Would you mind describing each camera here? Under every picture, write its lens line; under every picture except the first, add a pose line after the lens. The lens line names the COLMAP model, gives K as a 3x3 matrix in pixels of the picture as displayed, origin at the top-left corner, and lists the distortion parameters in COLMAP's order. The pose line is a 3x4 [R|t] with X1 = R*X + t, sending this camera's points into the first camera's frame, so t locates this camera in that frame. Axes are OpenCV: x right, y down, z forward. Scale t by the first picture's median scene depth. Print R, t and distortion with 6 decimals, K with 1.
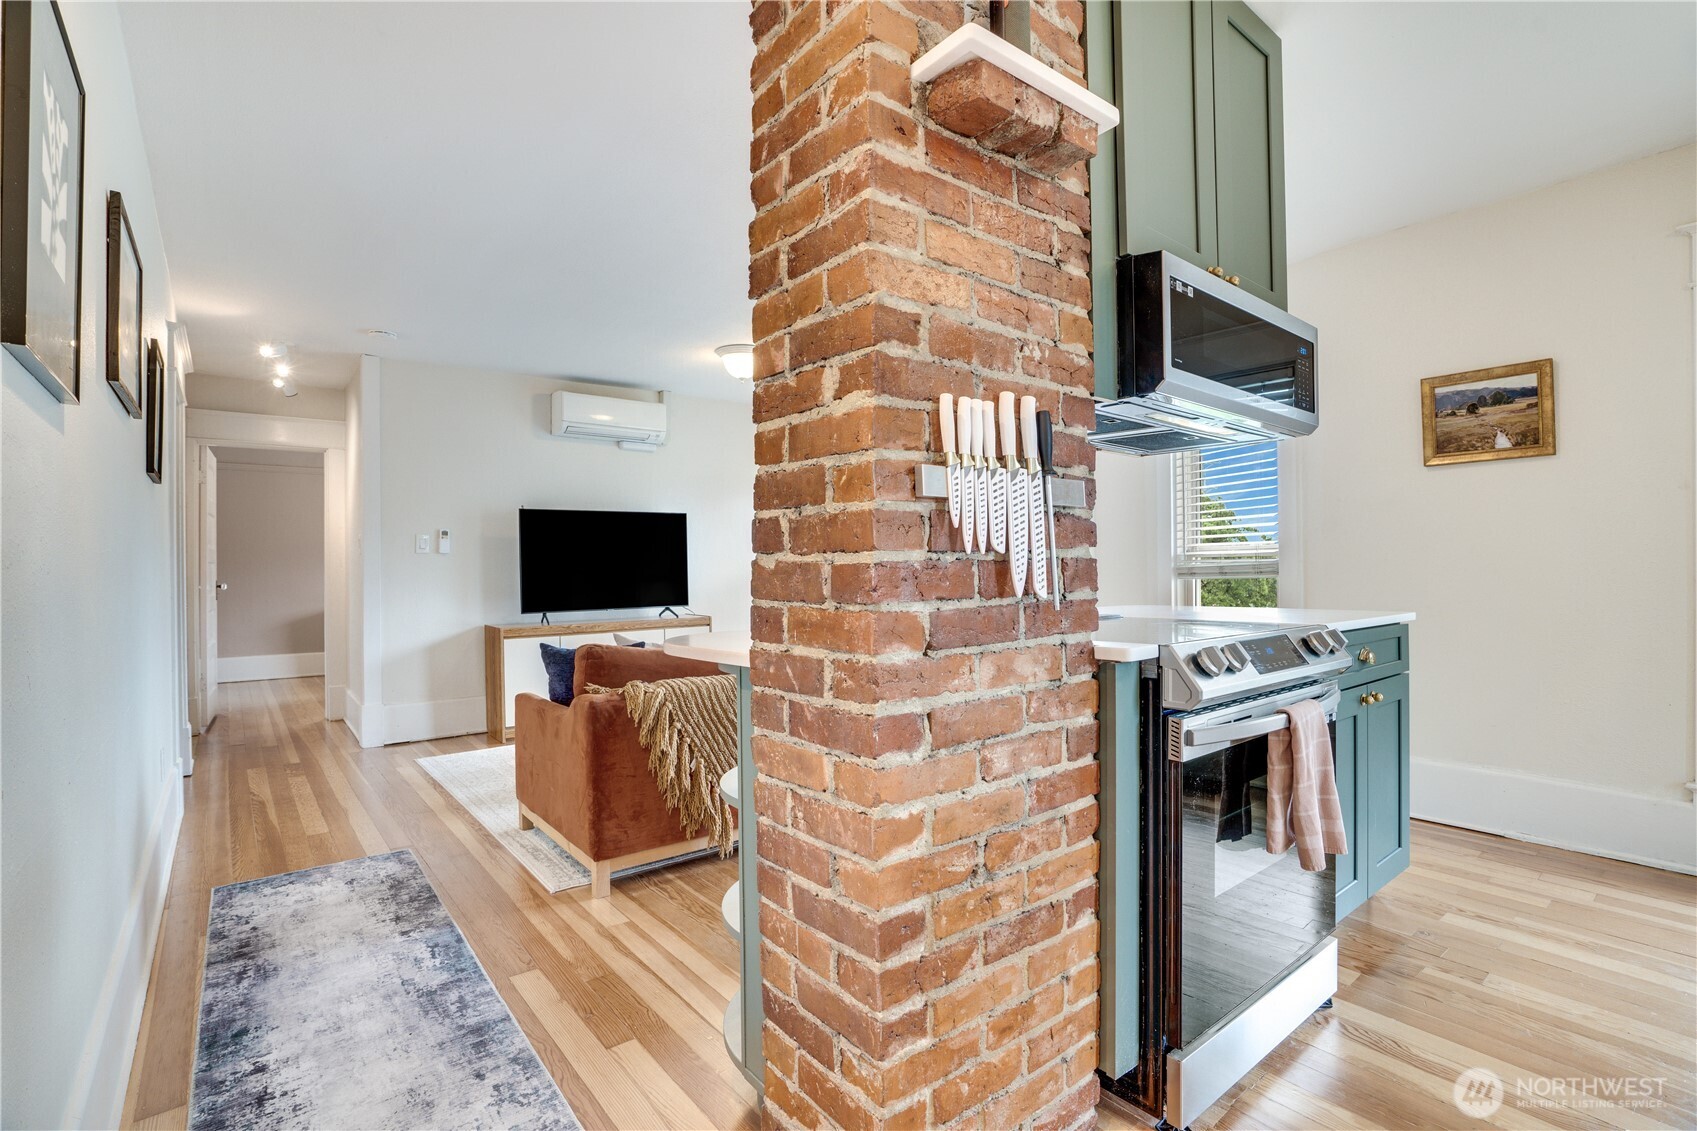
lens RADIAL K [[780.5, 0, 854.3], [0, 780.5, 569.4], [0, 0, 1]] dist [-0.021046, 0.000492]
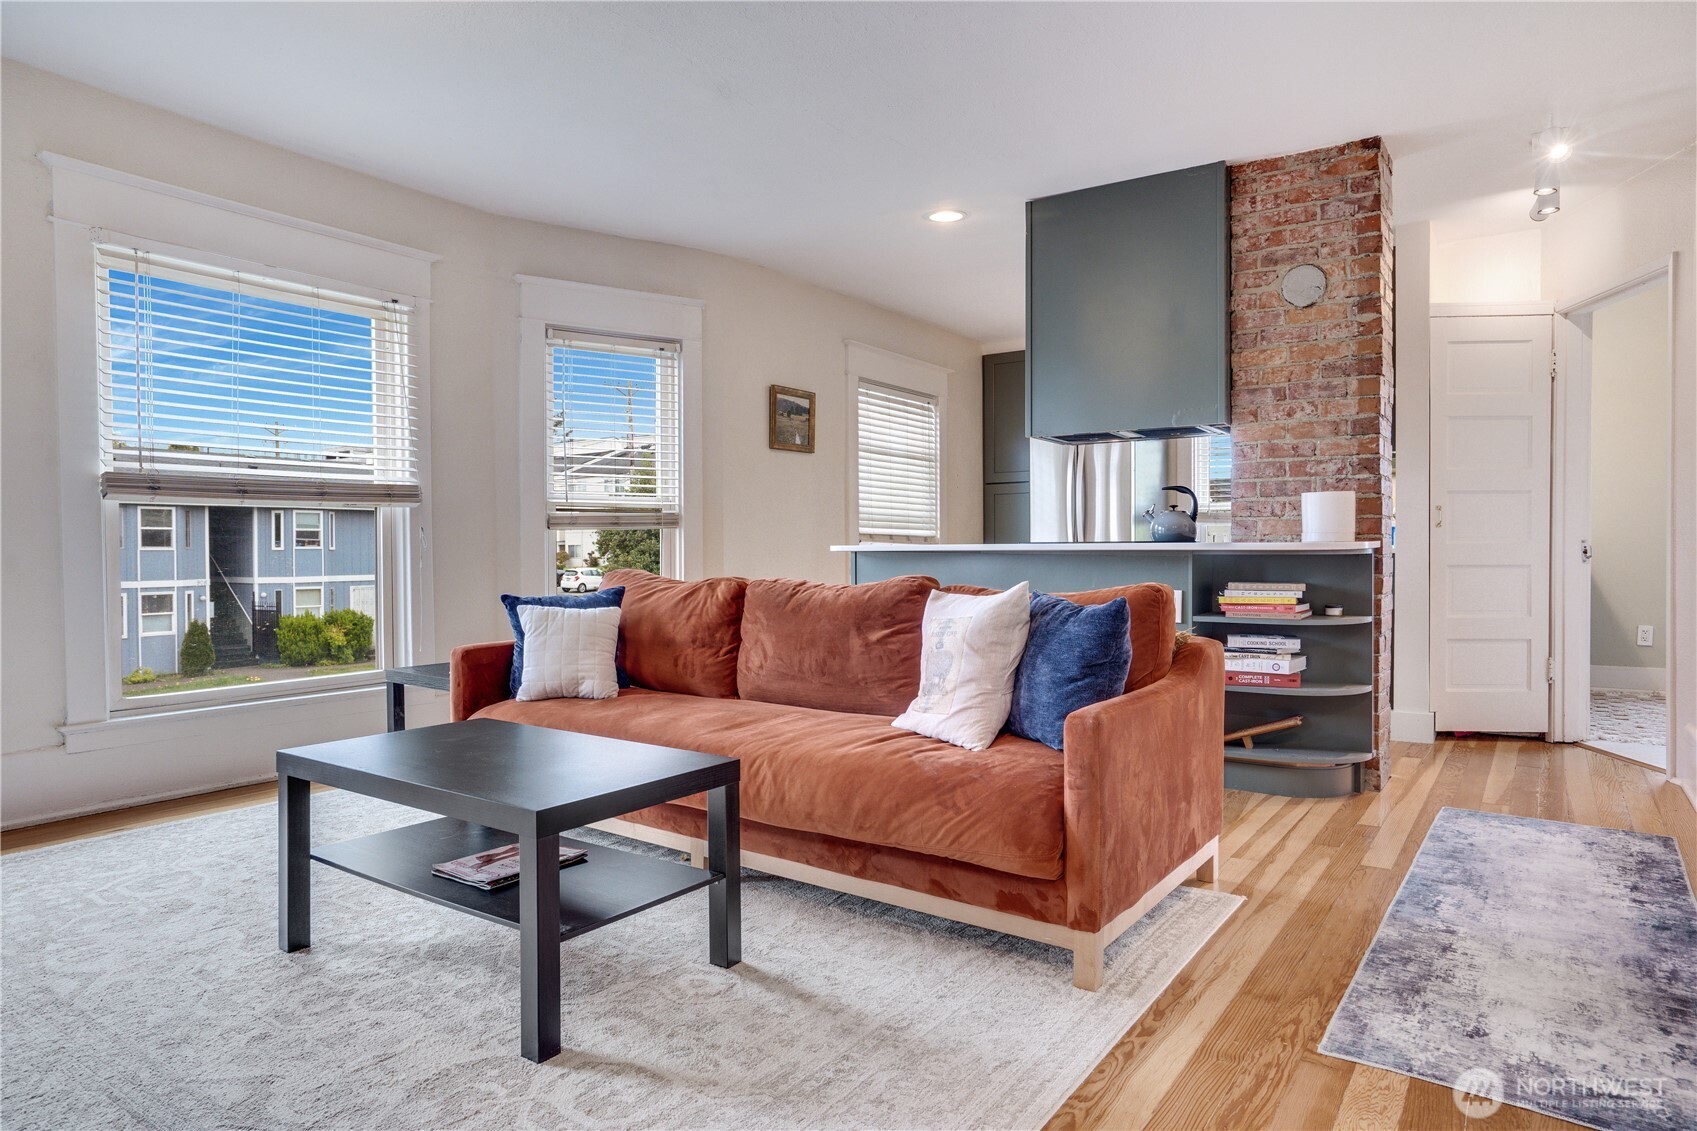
lens RADIAL K [[1019.3, 0, 852.1], [0, 1019.3, 565.8], [0, 0, 1]] dist [0.003163, 0.006277]
pose [[-0.285488, 0.003942, 0.958374, -1.408891], [0.007008, 0.999973, -0.002026, 0.108758], [-0.958357, 0.006138, -0.285508, 1.885667]]
